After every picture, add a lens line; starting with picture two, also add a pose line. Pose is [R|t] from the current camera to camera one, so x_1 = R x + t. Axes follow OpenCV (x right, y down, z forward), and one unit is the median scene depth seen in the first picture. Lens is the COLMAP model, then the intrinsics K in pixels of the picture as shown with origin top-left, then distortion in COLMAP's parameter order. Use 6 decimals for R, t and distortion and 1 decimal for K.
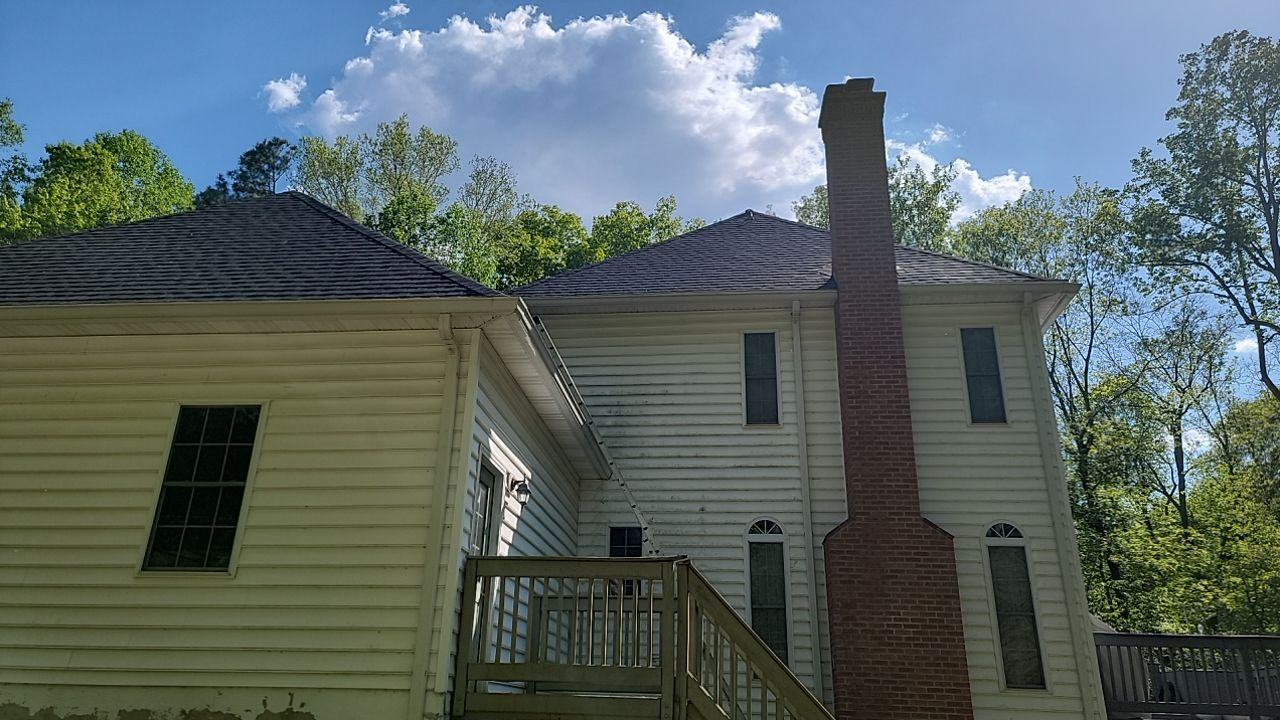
lens RADIAL K [[898.7, 0, 633.2], [0, 898.7, 357.0], [0, 0, 1]] dist [0.053757, -0.003056]
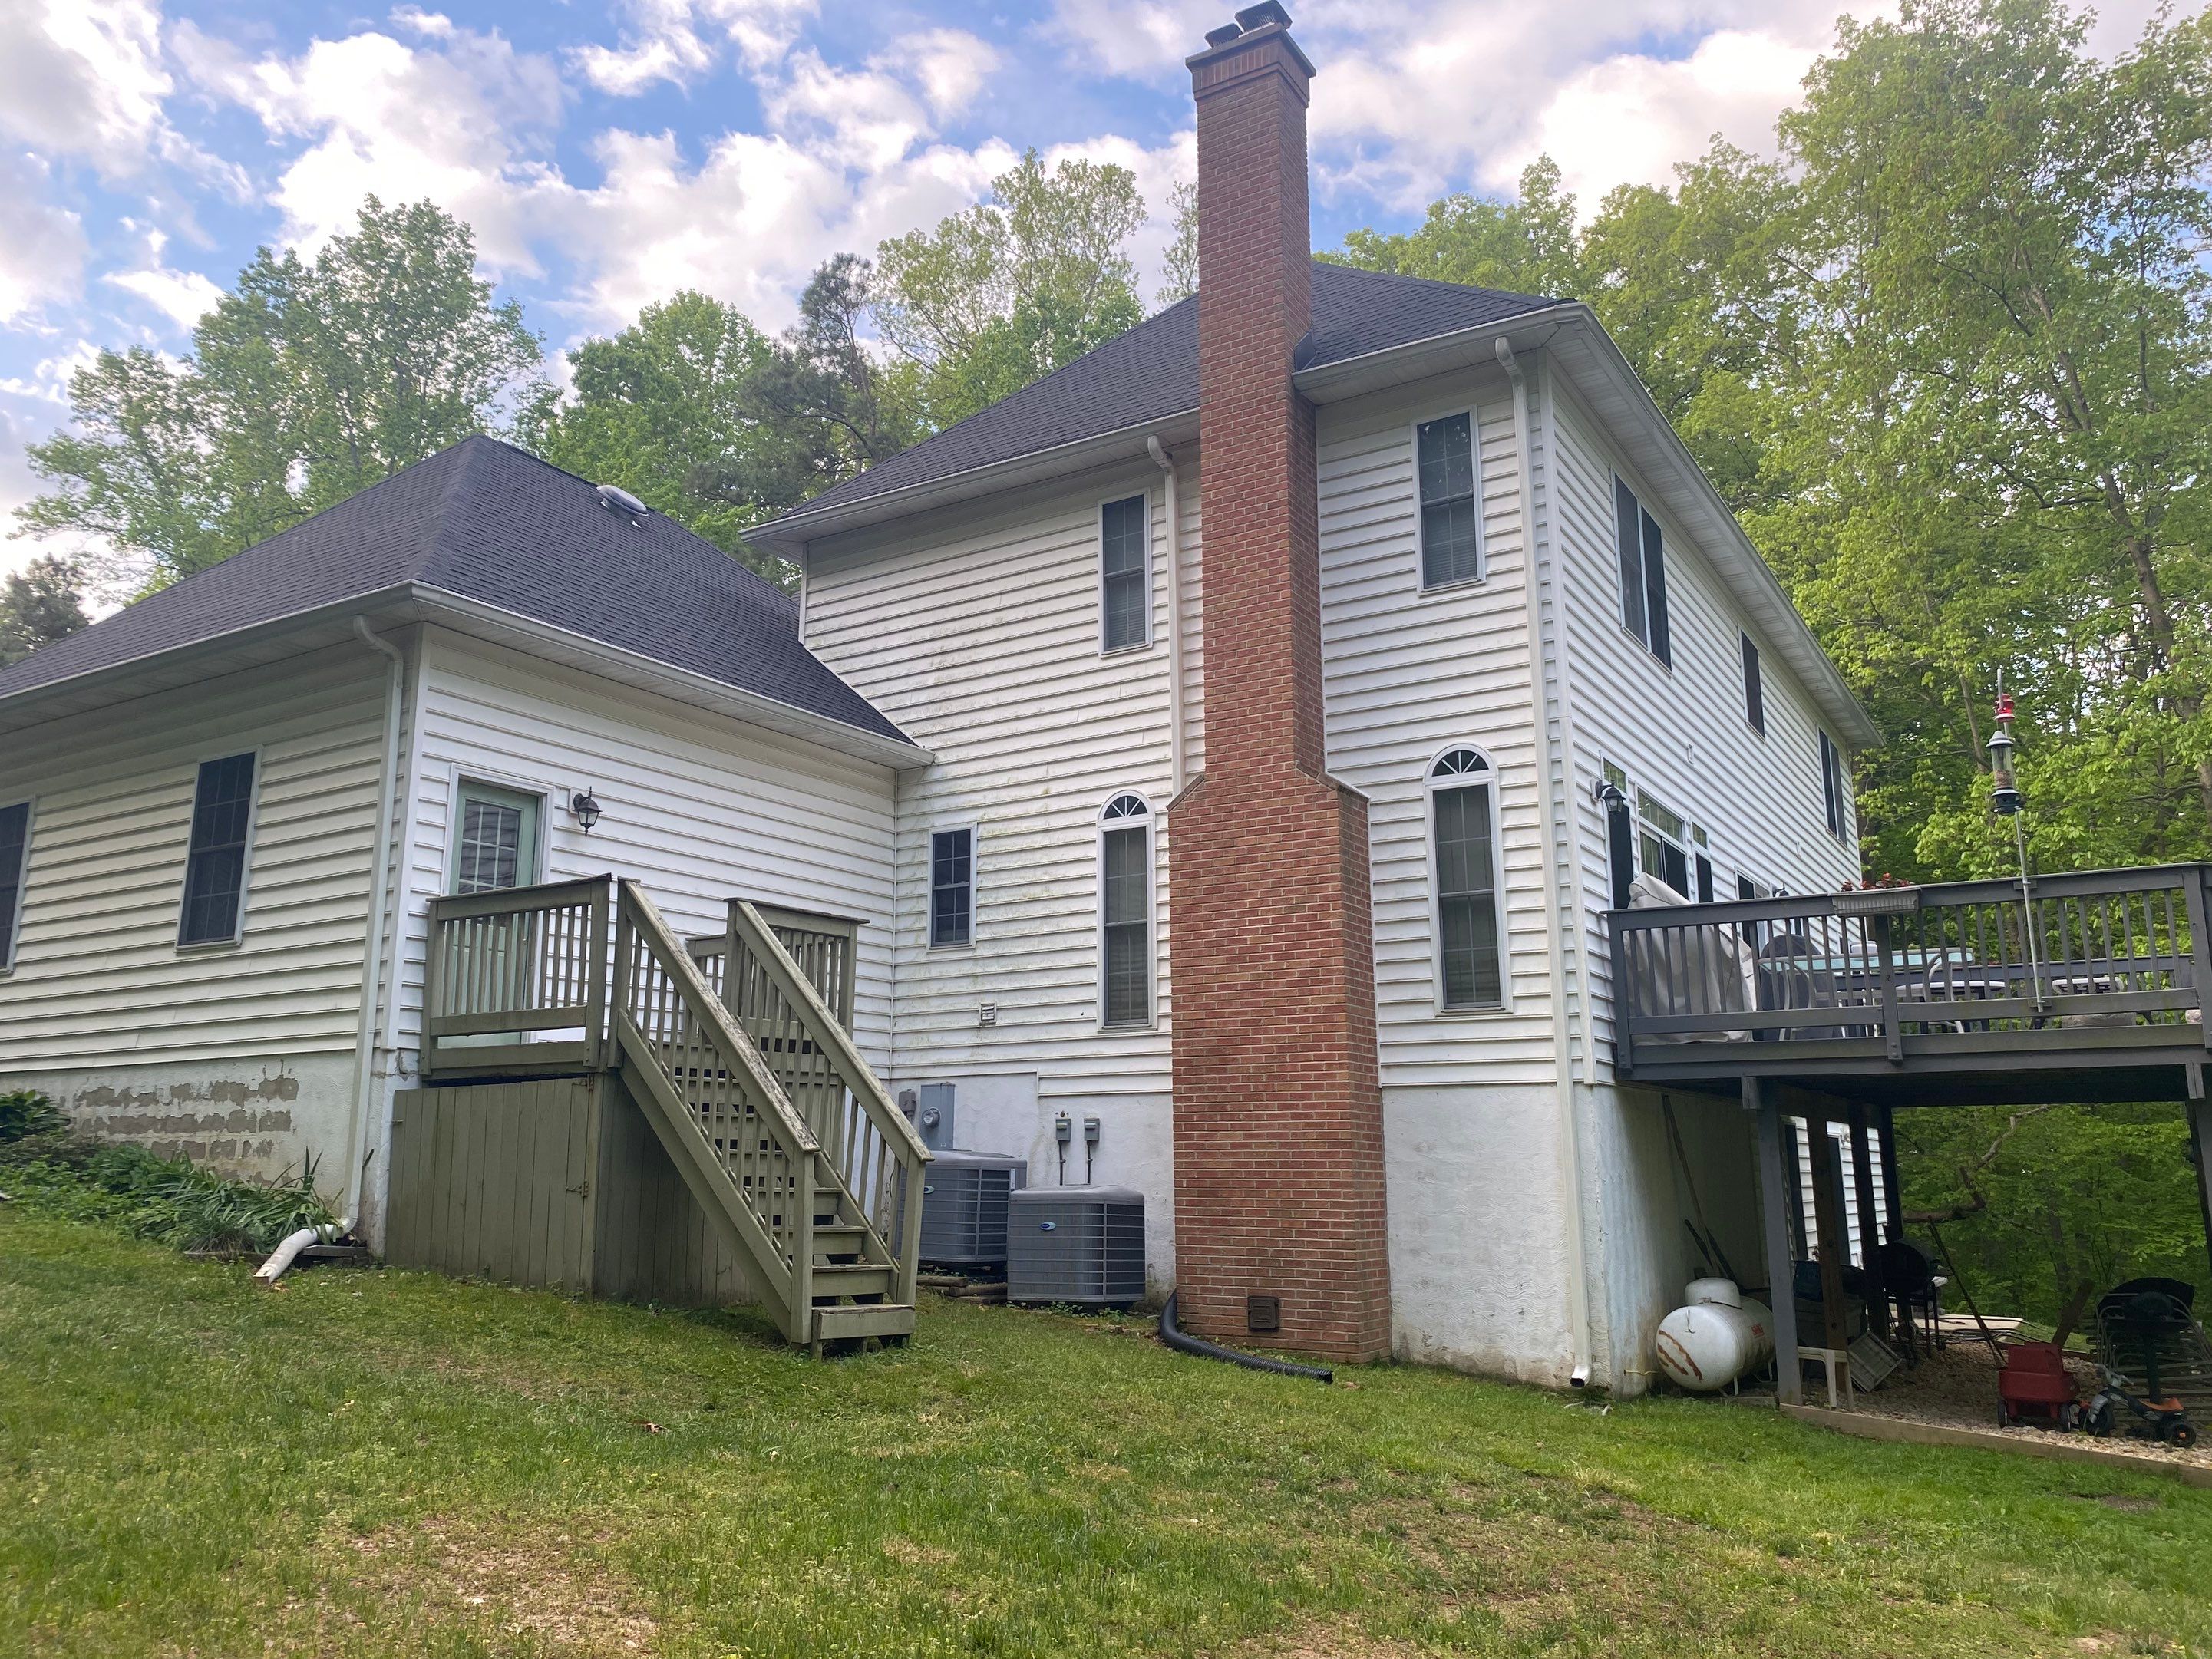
lens RADIAL K [[1703.1, 0, 1094.5], [0, 1703.1, 823.5], [0, 0, 1]] dist [0.068731, -0.105940]
pose [[0.898966, -0.118888, -0.421575, 0.642605], [0.189620, 0.973228, 0.129886, 0.037184], [0.394847, -0.196703, 0.897443, -0.110271]]
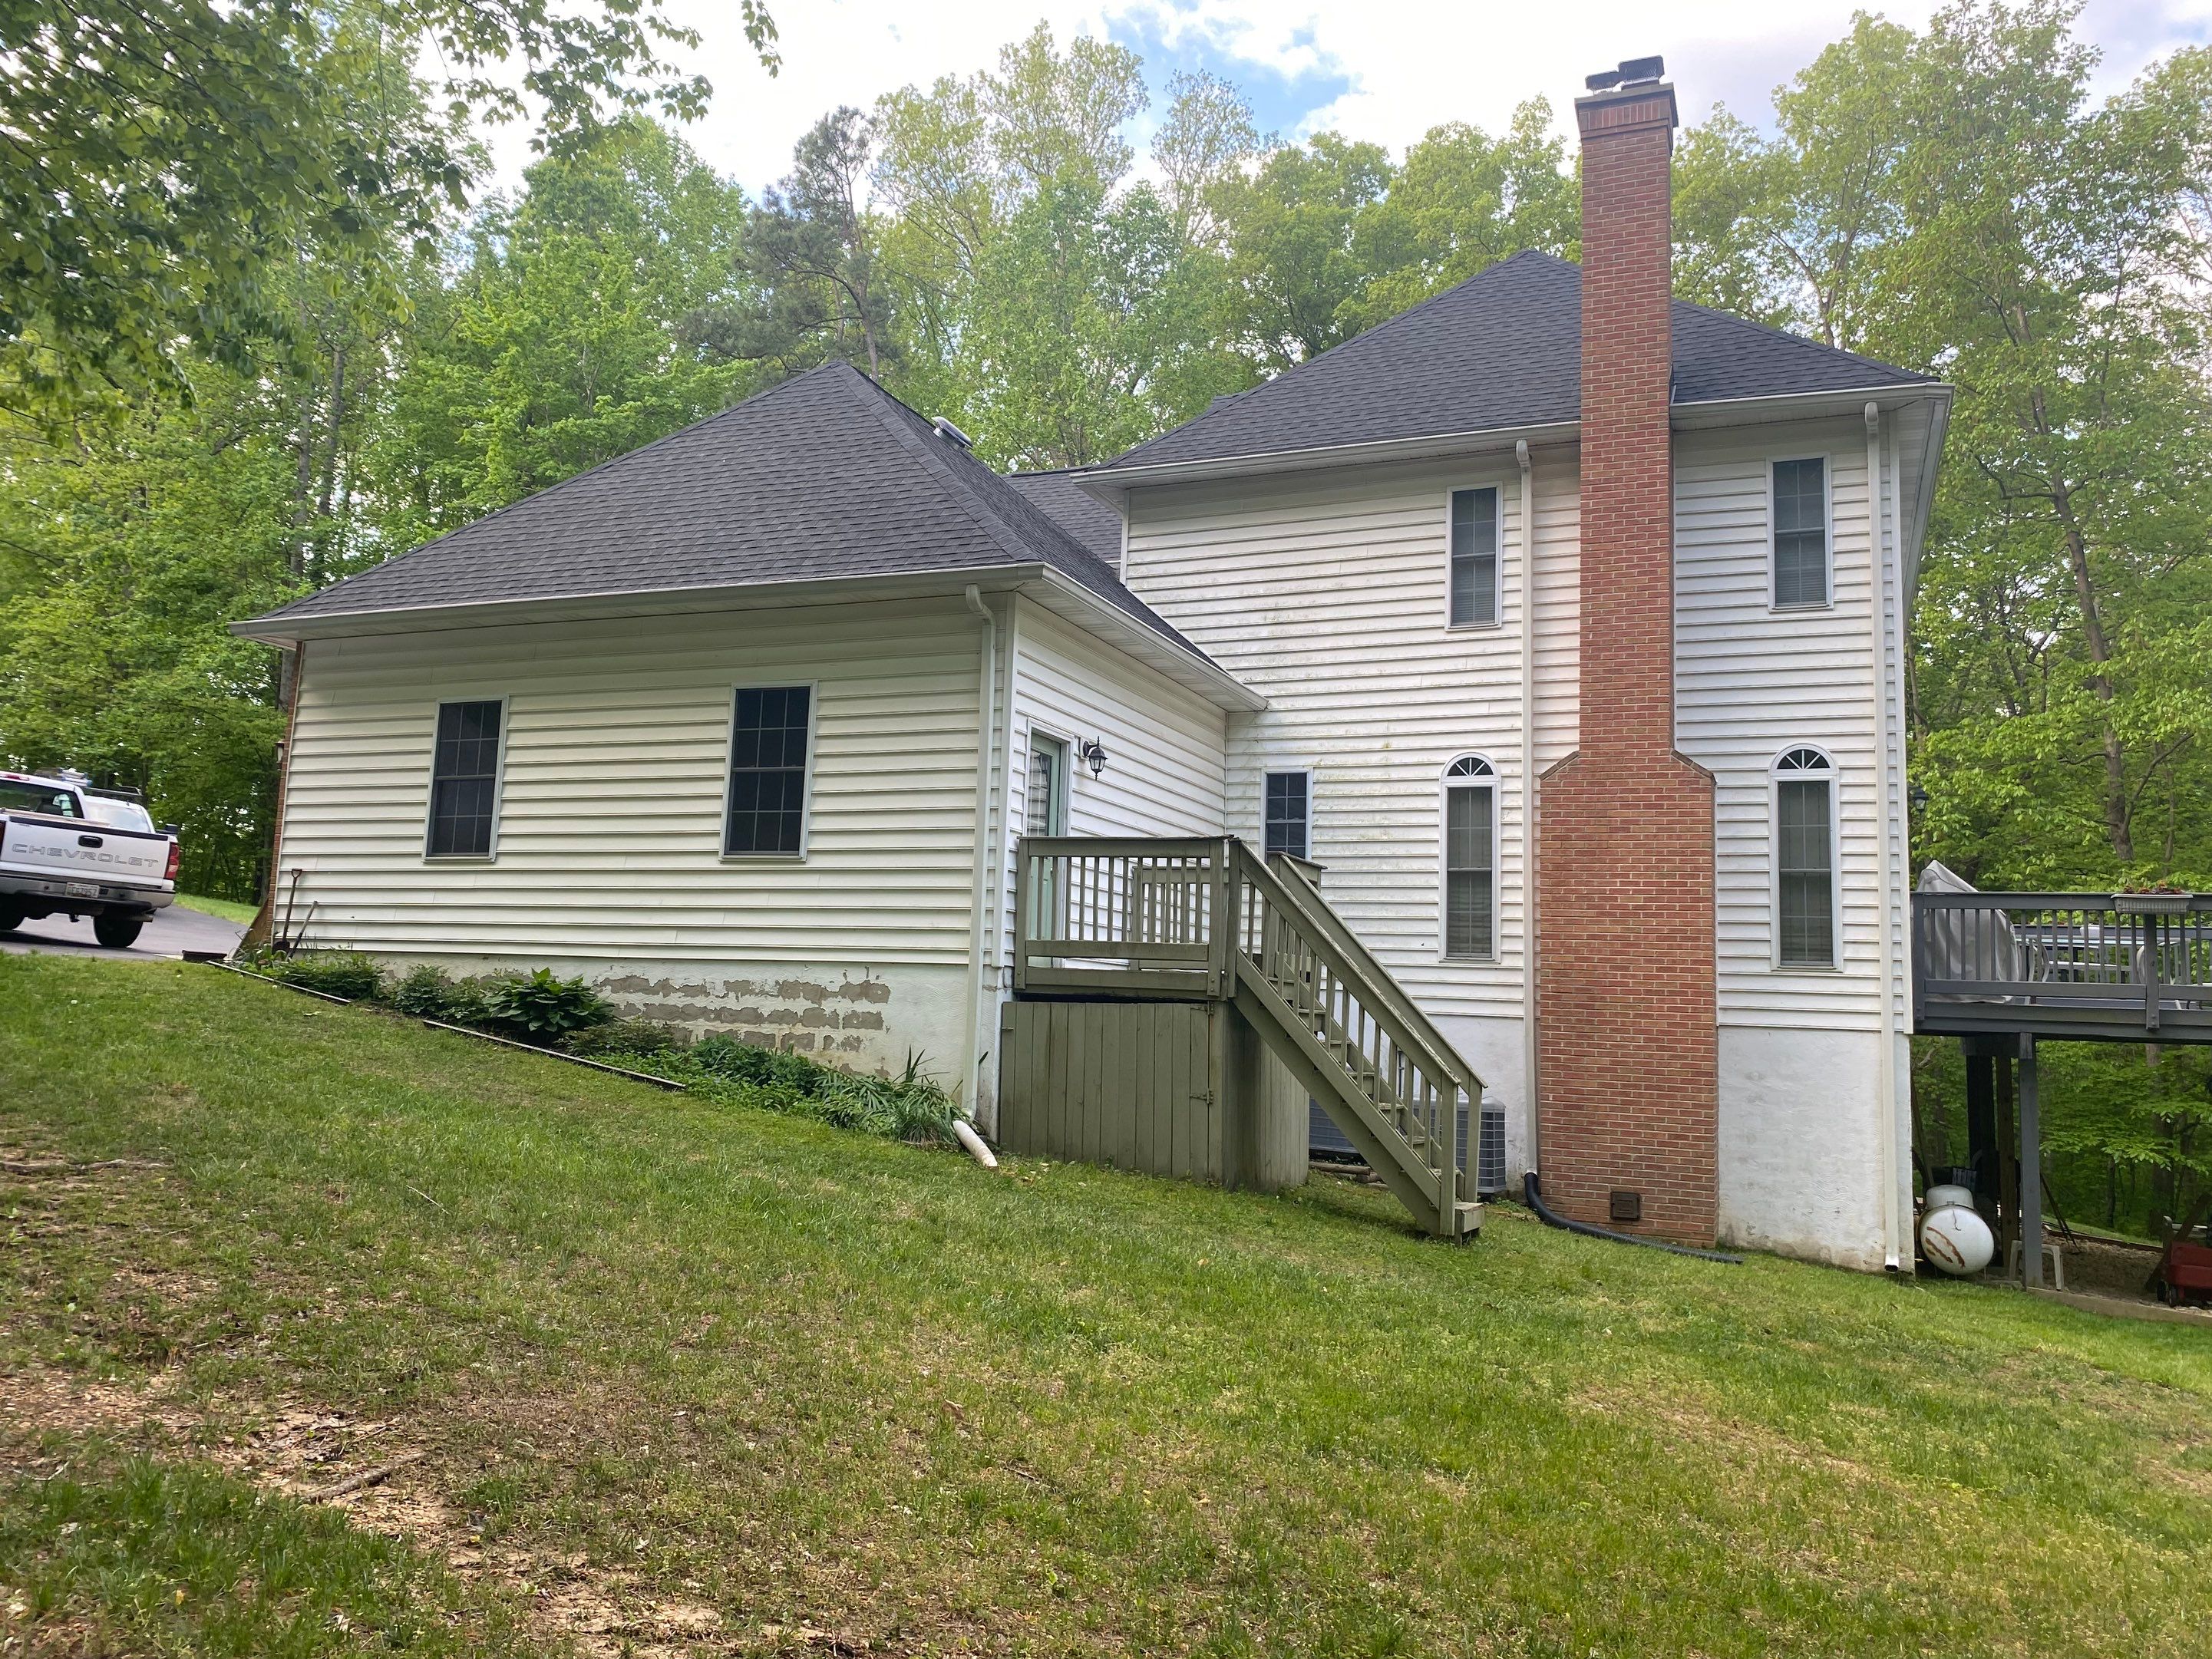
lens RADIAL K [[1703.1, 0, 1088.3], [0, 1703.1, 833.5], [0, 0, 1]] dist [0.068731, -0.105940]
pose [[0.956240, -0.024477, -0.291558, 0.255553], [0.099473, 0.964333, 0.245291, -0.136125], [0.275155, -0.263560, 0.924568, -0.406396]]
